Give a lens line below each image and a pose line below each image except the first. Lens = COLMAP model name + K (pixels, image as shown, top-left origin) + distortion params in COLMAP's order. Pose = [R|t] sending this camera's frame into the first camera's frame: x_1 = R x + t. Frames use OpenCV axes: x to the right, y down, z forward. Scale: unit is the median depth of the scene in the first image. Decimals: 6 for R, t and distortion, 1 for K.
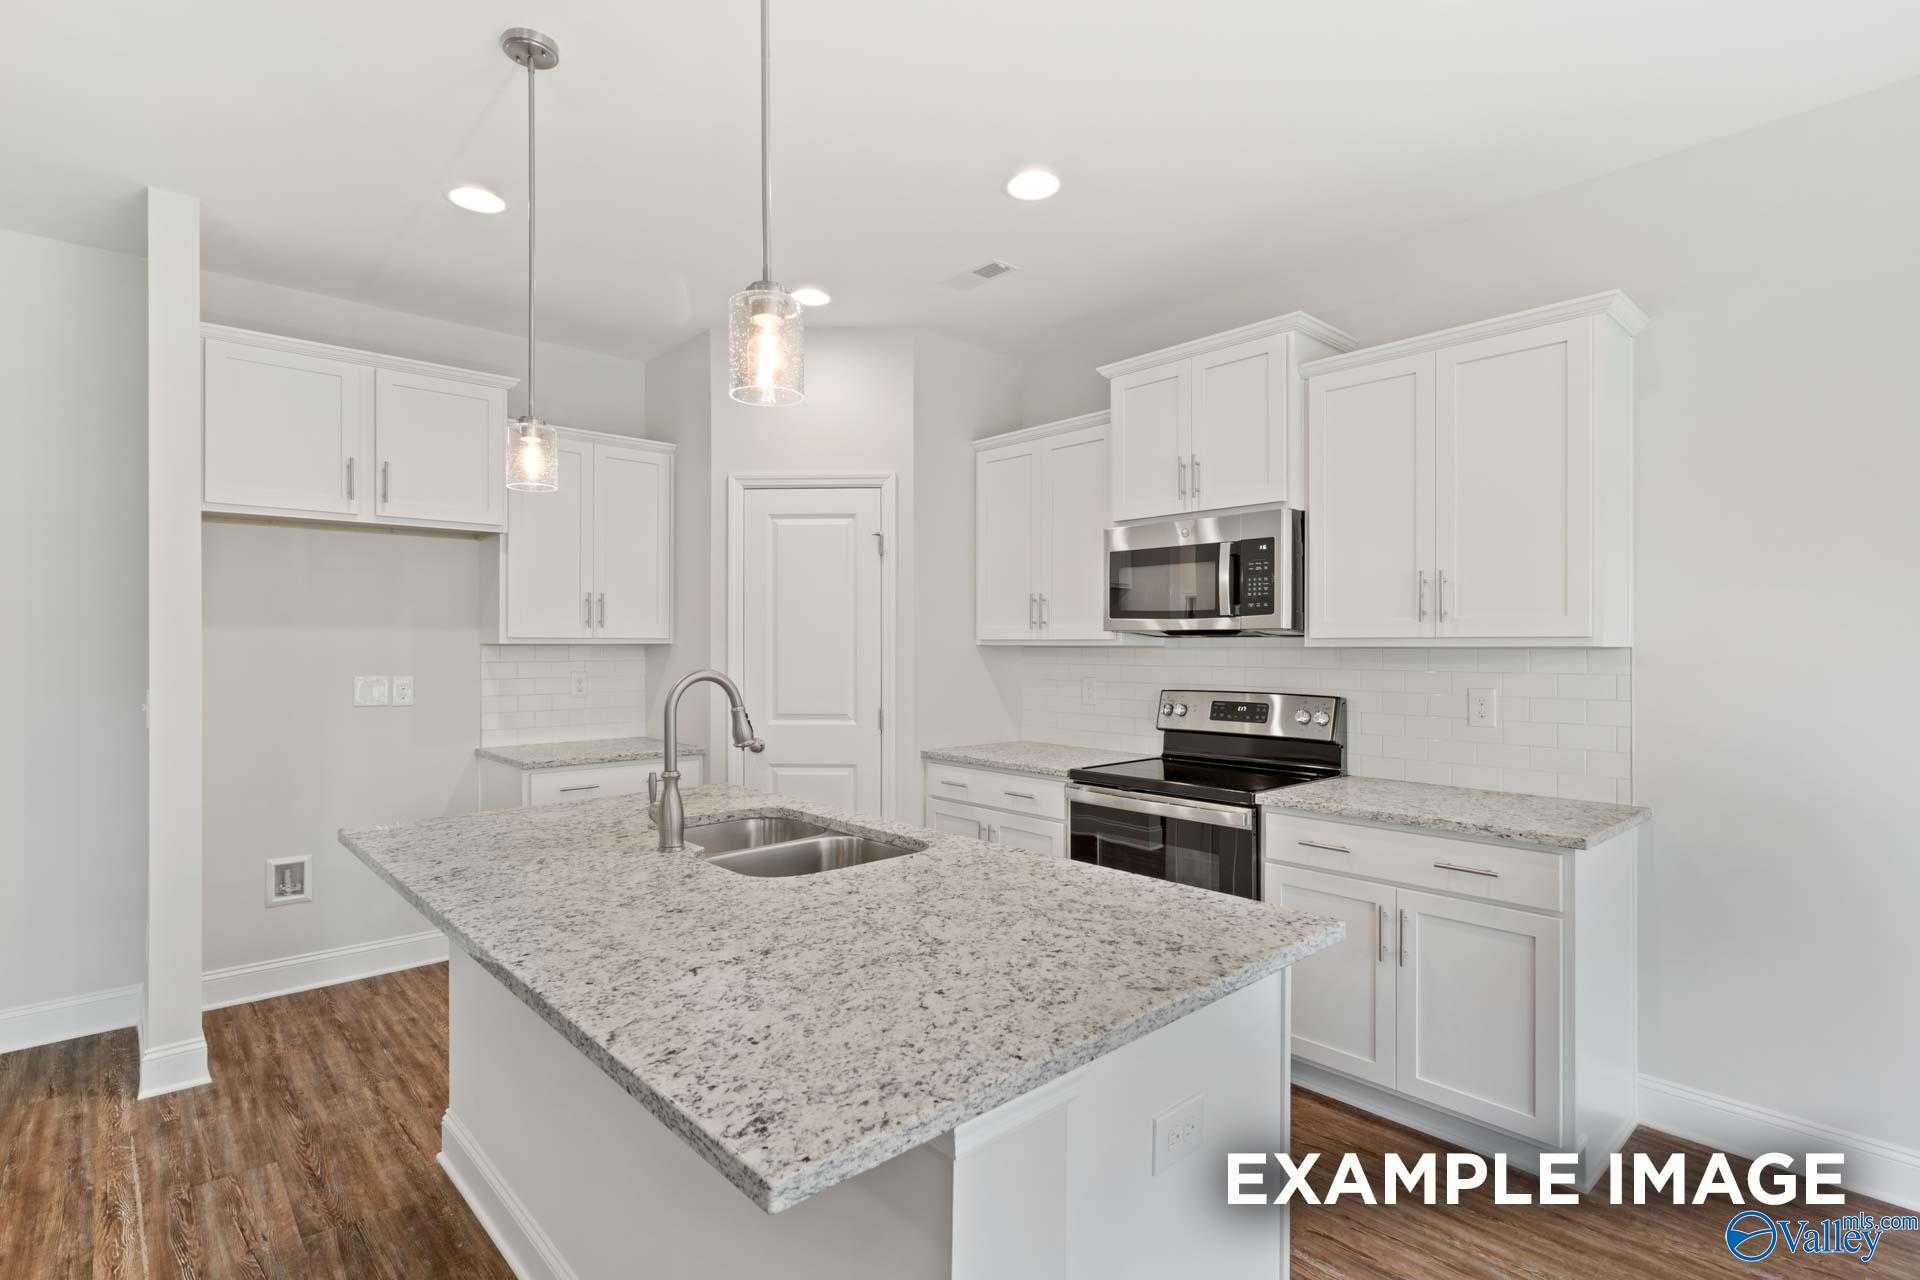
lens RADIAL K [[939.5, 0, 963.3], [0, 939.5, 631.9], [0, 0, 1]] dist [-0.003886, -0.001266]
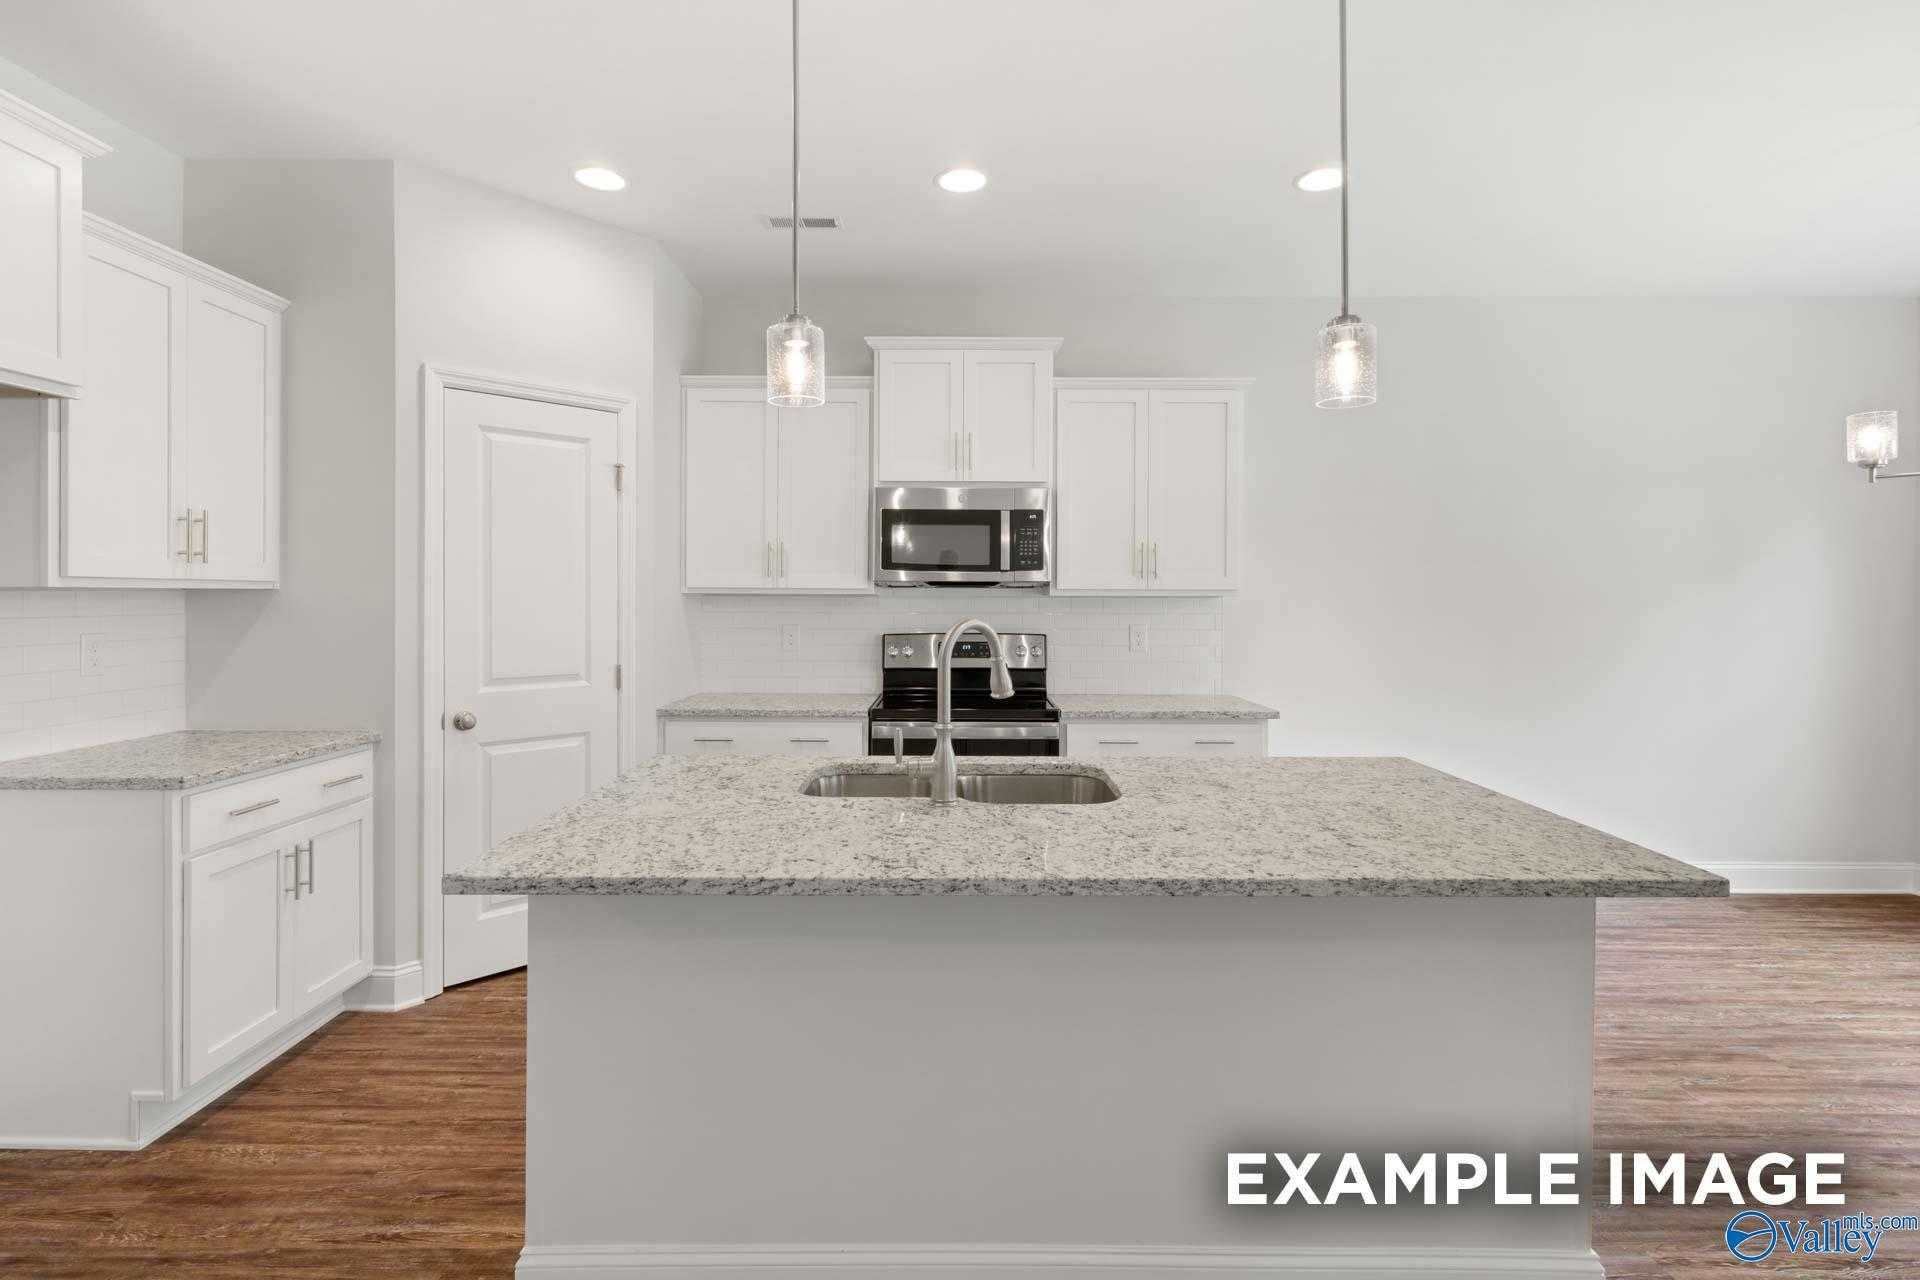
lens RADIAL K [[960.3, 0, 914.7], [0, 960.3, 603.2], [0, 0, 1]] dist [0.002514, -0.000009]
pose [[0.662940, -0.004786, 0.748657, -0.674645], [-0.014567, 0.999708, 0.019291, 0.002810], [-0.748531, -0.023694, 0.662677, 0.232590]]
